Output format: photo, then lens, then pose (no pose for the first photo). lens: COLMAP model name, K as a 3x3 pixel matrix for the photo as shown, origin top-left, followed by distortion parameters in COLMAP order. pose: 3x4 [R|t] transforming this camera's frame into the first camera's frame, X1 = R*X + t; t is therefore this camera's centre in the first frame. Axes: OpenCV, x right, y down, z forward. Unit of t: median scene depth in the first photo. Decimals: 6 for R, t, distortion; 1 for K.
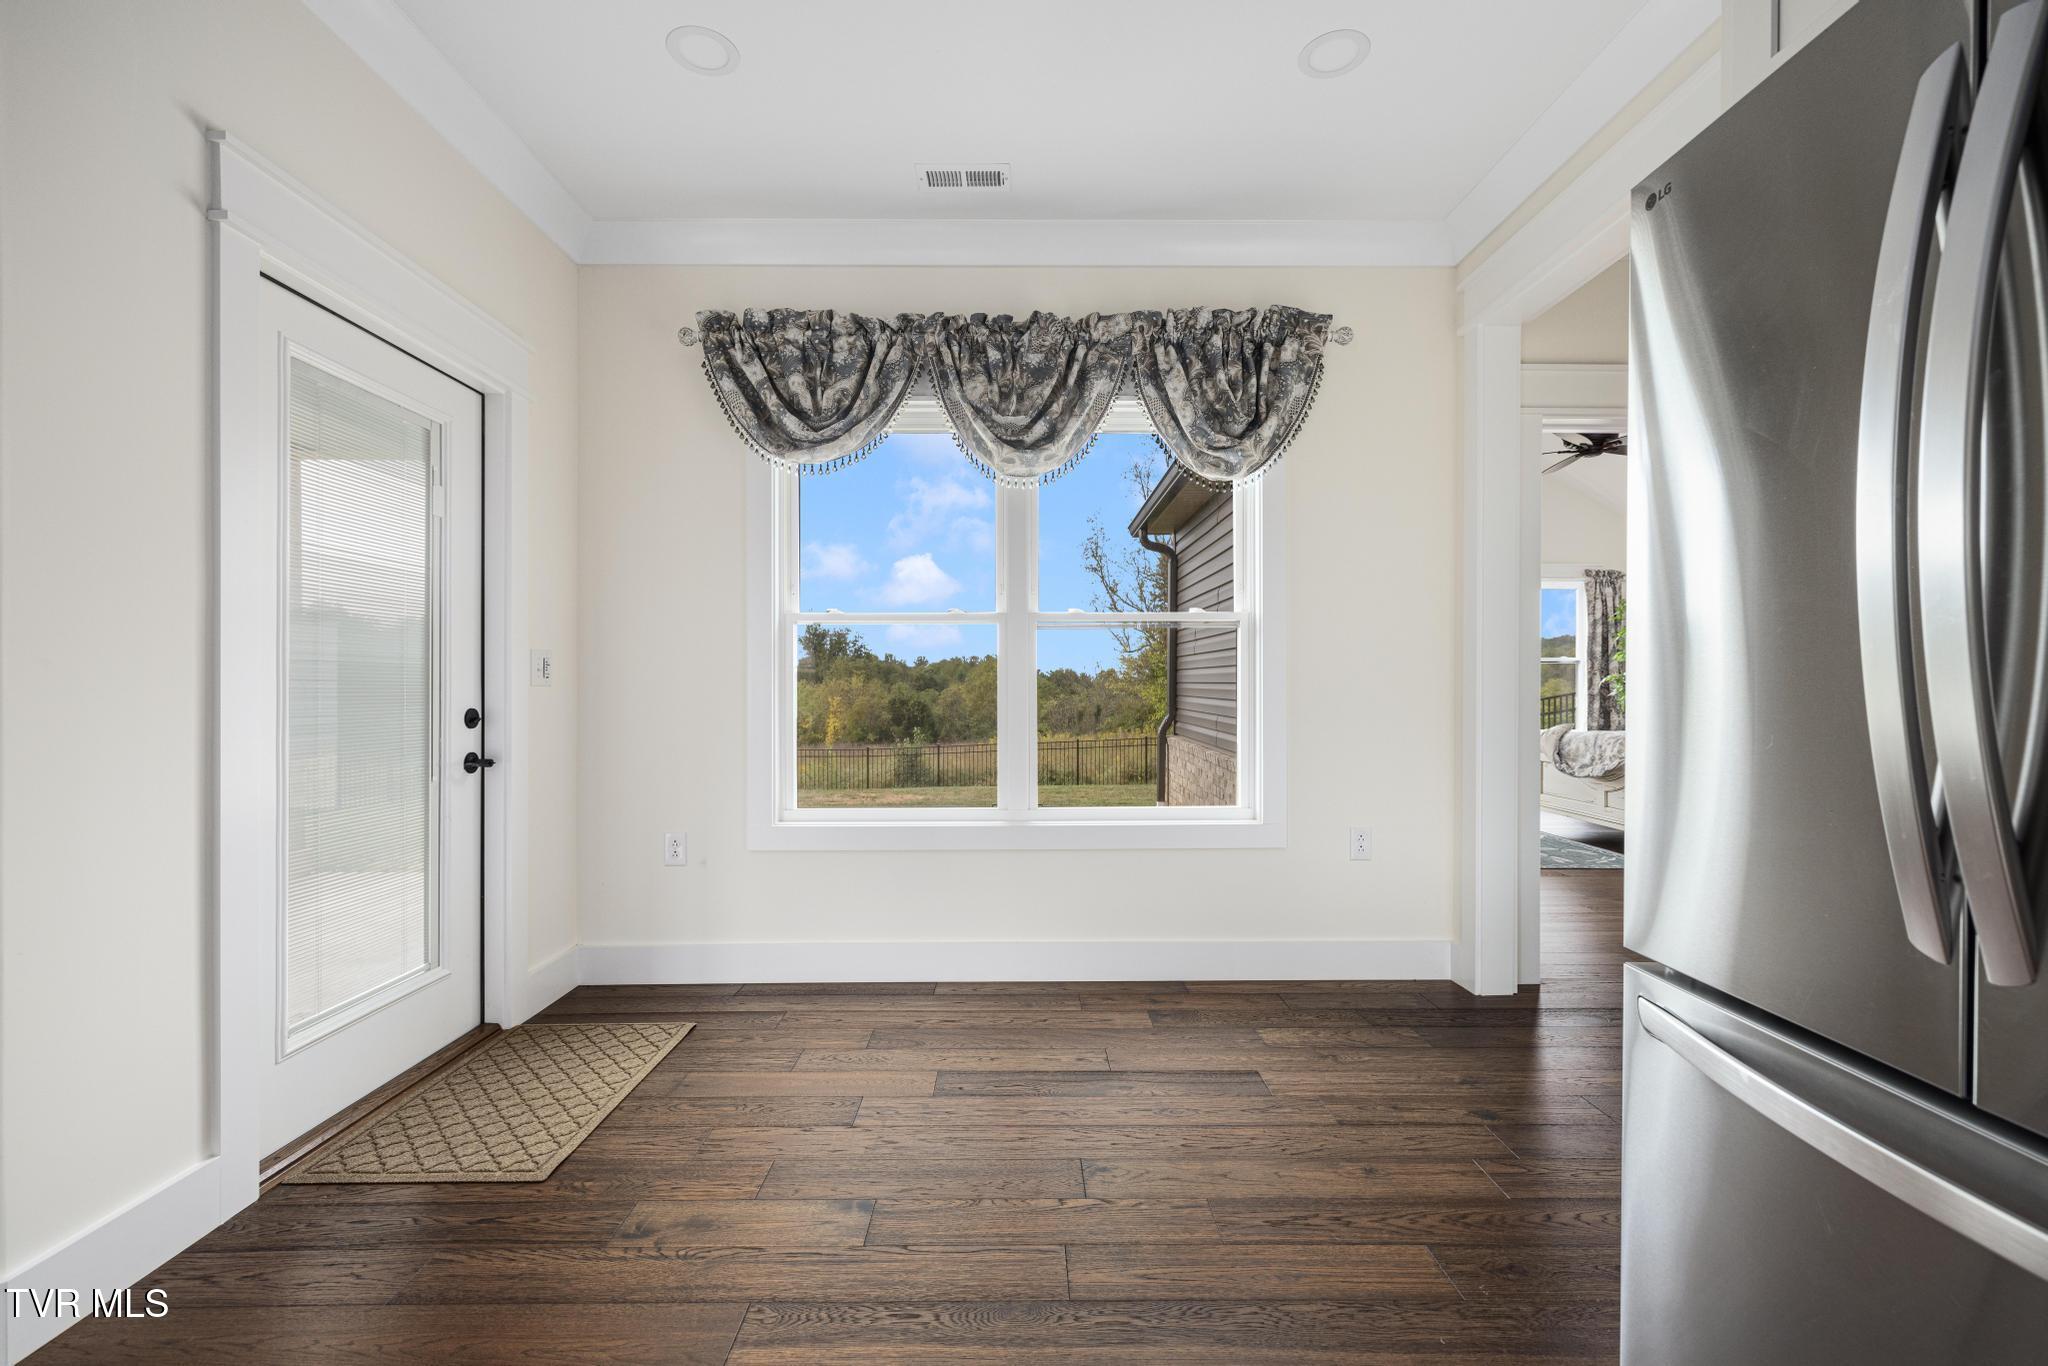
lens RADIAL K [[875.4, 0, 1024.0], [0, 875.4, 683.0], [0, 0, 1]] dist [-0.001721, -0.000226]
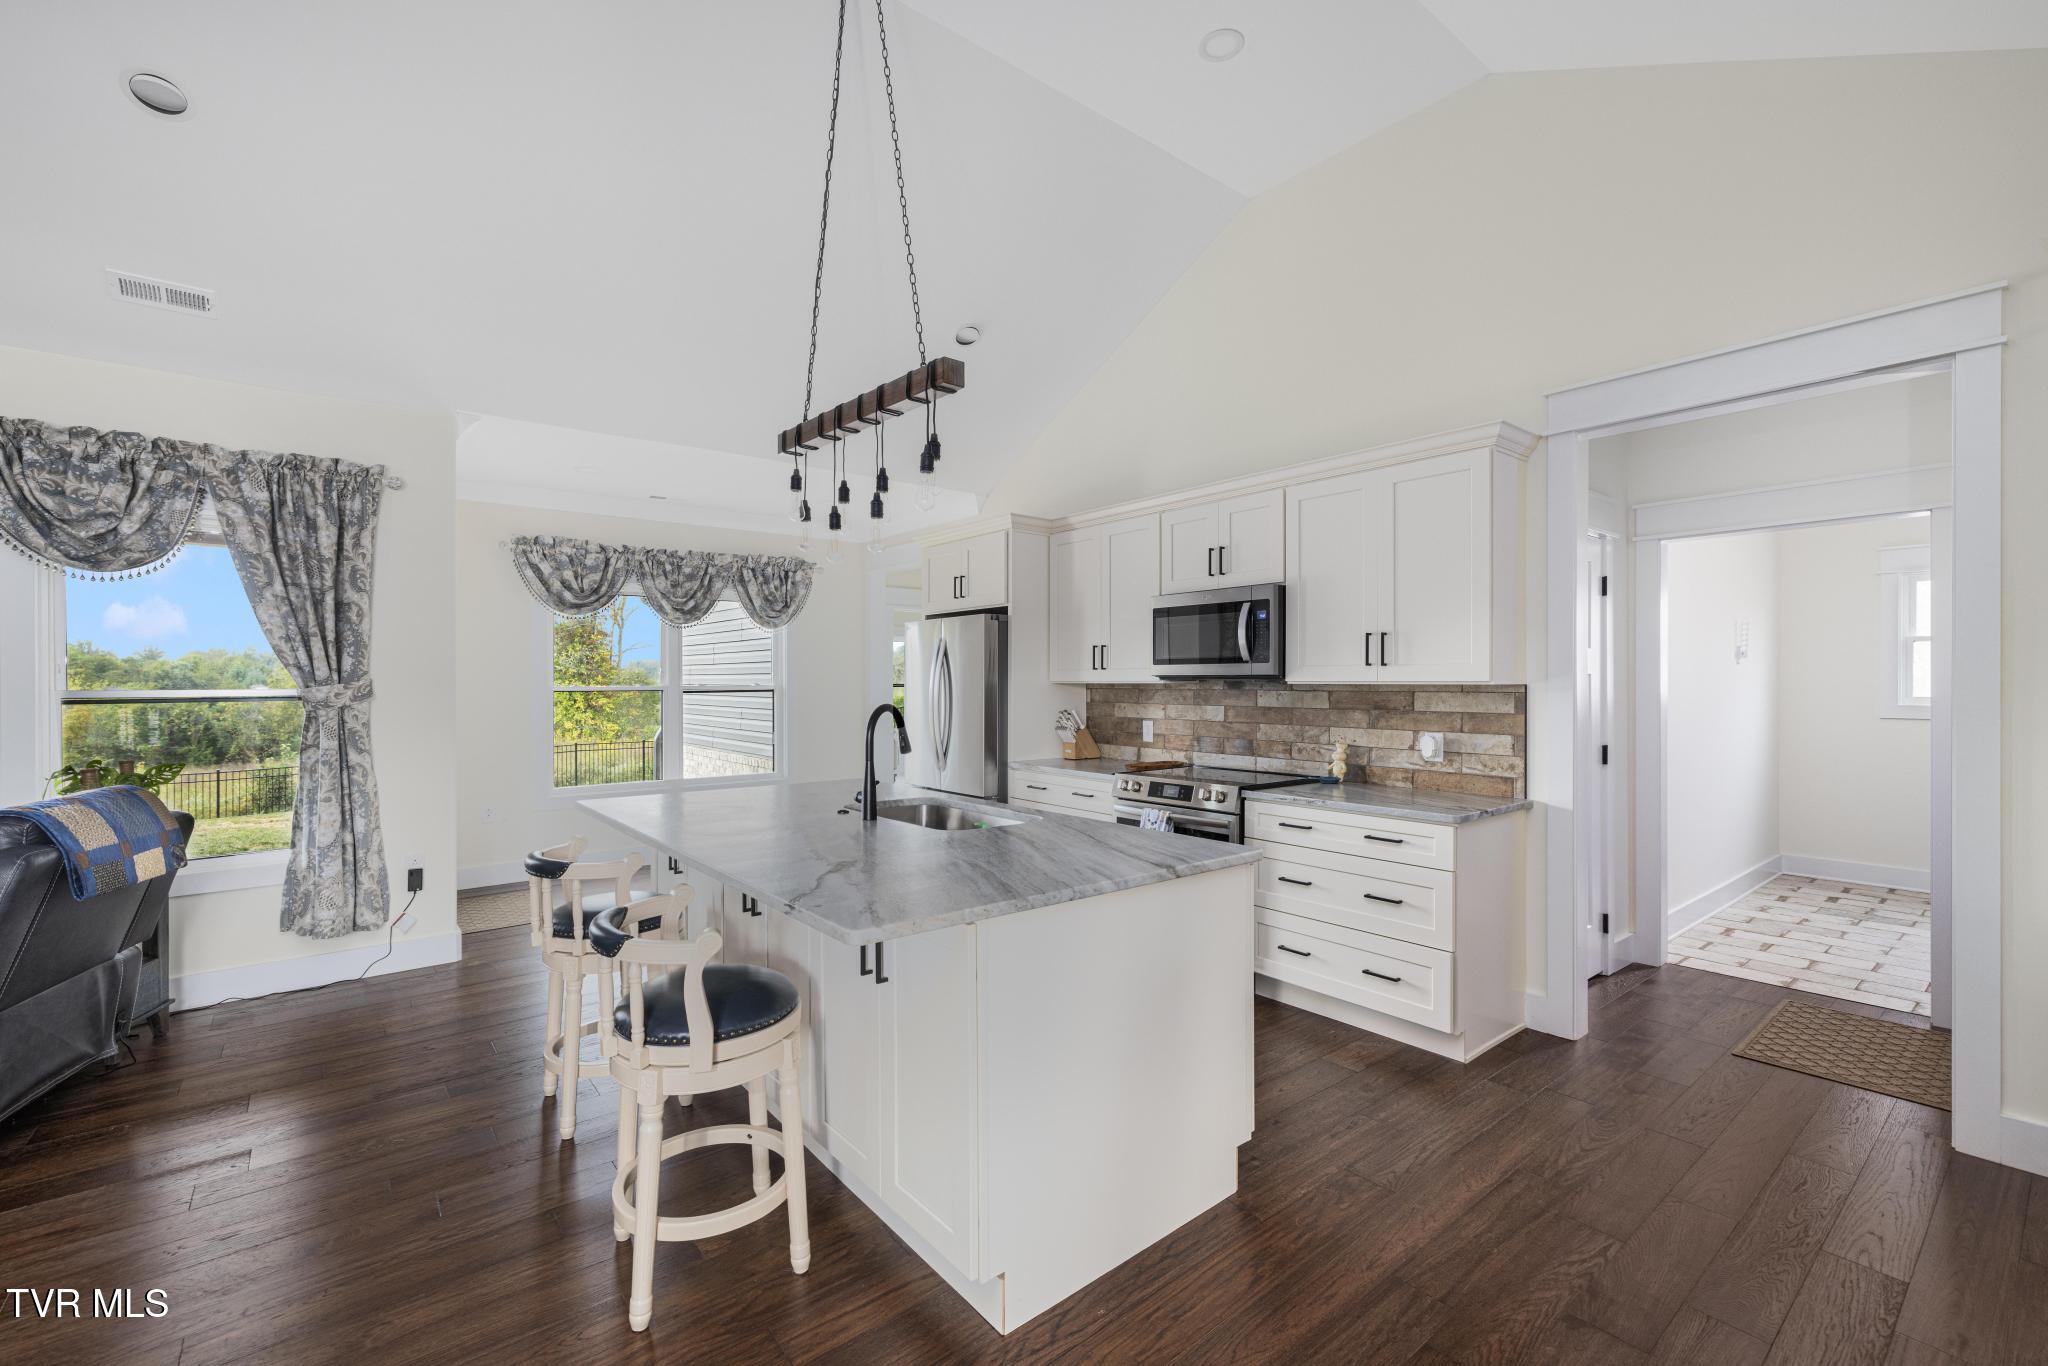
lens RADIAL K [[875.4, 0, 1024.0], [0, 875.4, 683.0], [0, 0, 1]] dist [-0.001721, -0.000226]
pose [[0.783232, -0.004559, 0.621712, -0.688441], [0.002907, 0.999989, 0.003670, -0.097656], [-0.621722, -0.001067, 0.783237, -1.221798]]
